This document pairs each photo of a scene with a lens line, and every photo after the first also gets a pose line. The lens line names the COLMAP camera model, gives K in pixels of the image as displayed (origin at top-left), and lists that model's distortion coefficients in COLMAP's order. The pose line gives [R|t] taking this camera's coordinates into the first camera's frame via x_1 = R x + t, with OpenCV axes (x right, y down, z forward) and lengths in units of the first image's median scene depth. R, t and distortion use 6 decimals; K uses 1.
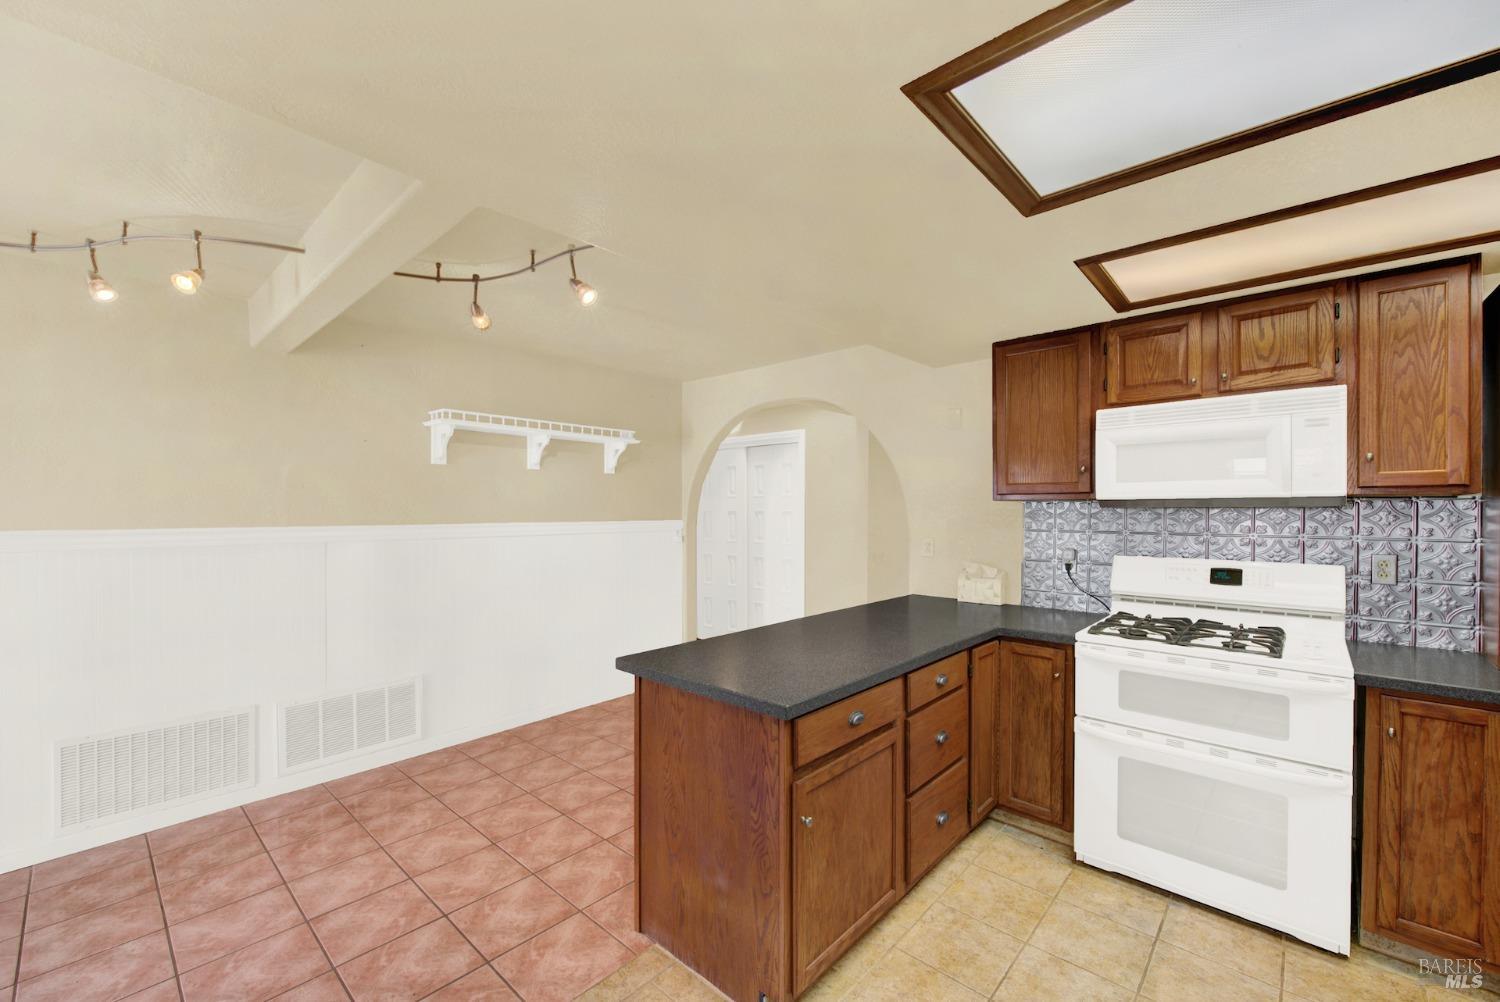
lens RADIAL K [[609.7, 0, 737.6], [0, 609.7, 514.7], [0, 0, 1]] dist [0.000434, -0.001984]
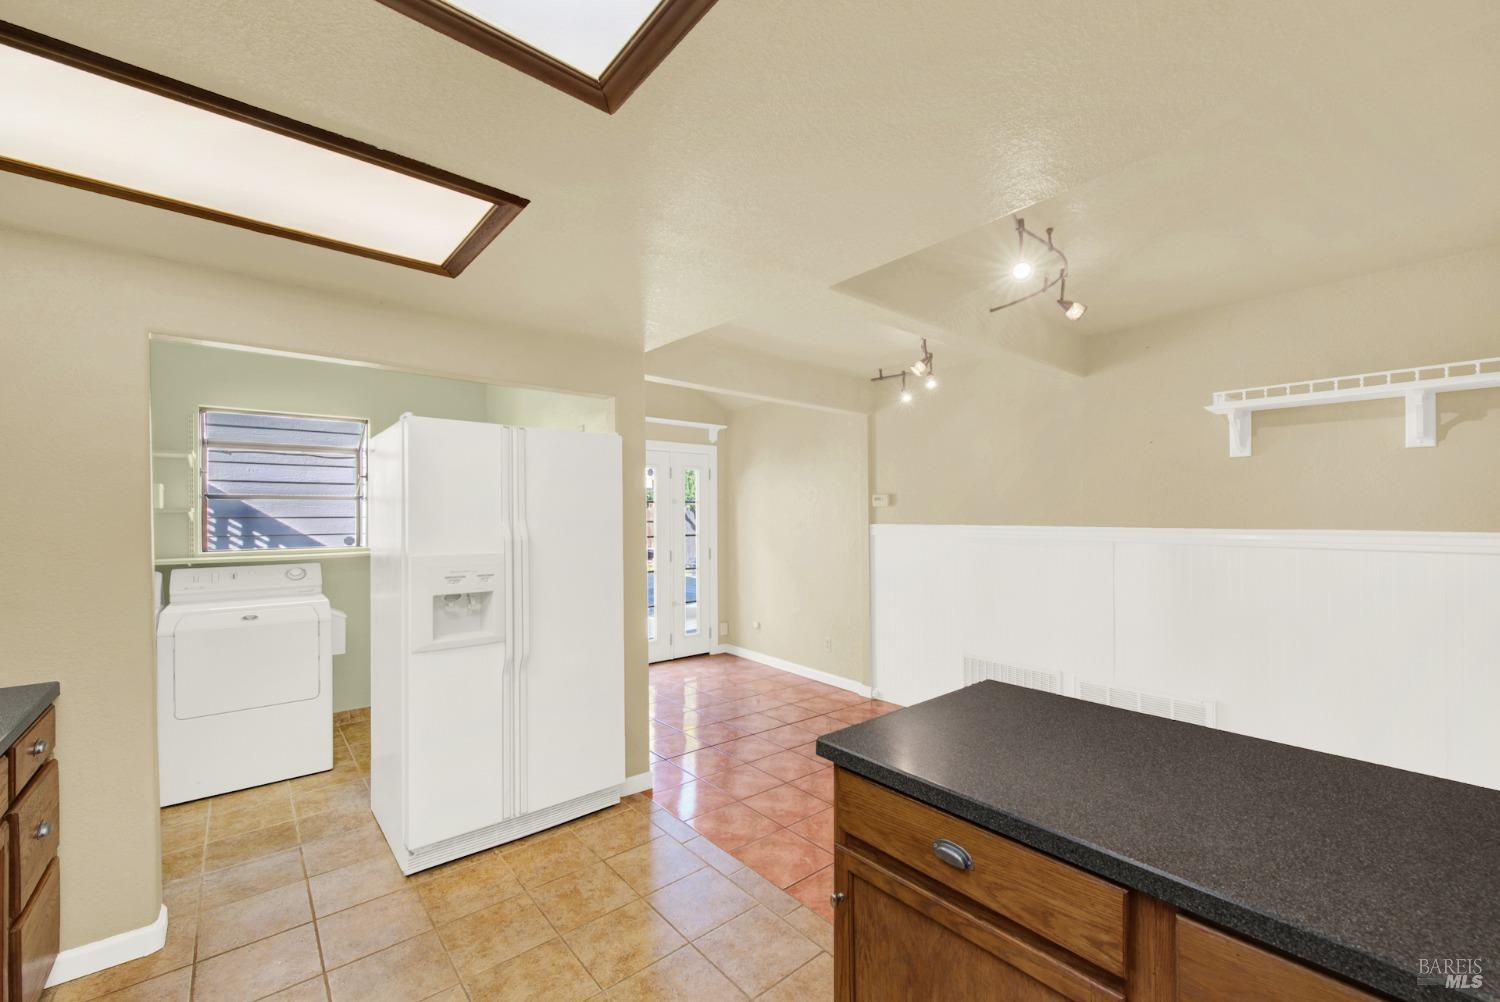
lens RADIAL K [[609.7, 0, 759.8], [0, 609.7, 505.9], [0, 0, 1]] dist [0.000434, -0.001984]
pose [[-0.119497, -0.012027, -0.992762, 0.696139], [-0.002726, 0.999927, -0.011786, -0.005037], [0.992831, 0.001298, -0.119521, 0.743486]]
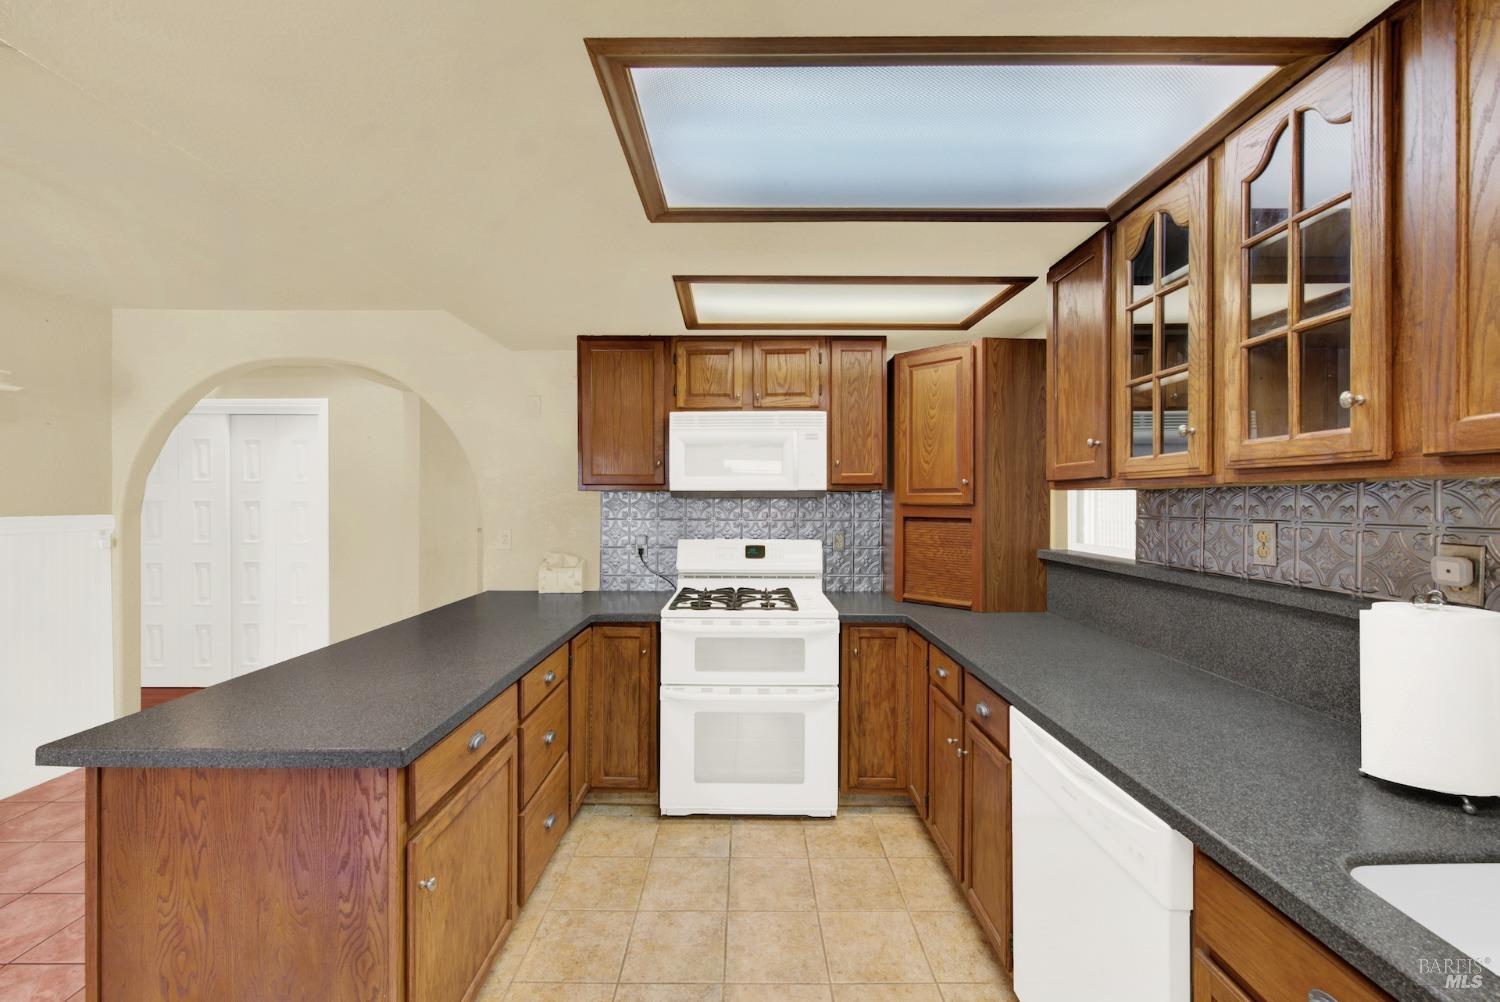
lens RADIAL K [[609.7, 0, 748.1], [0, 609.7, 502.2], [0, 0, 1]] dist [0.000434, -0.001984]
pose [[0.727754, -0.001531, 0.685836, -0.094991], [0.004332, 0.999988, -0.002364, 0.000040], [-0.685824, 0.004691, 0.727752, 0.087344]]
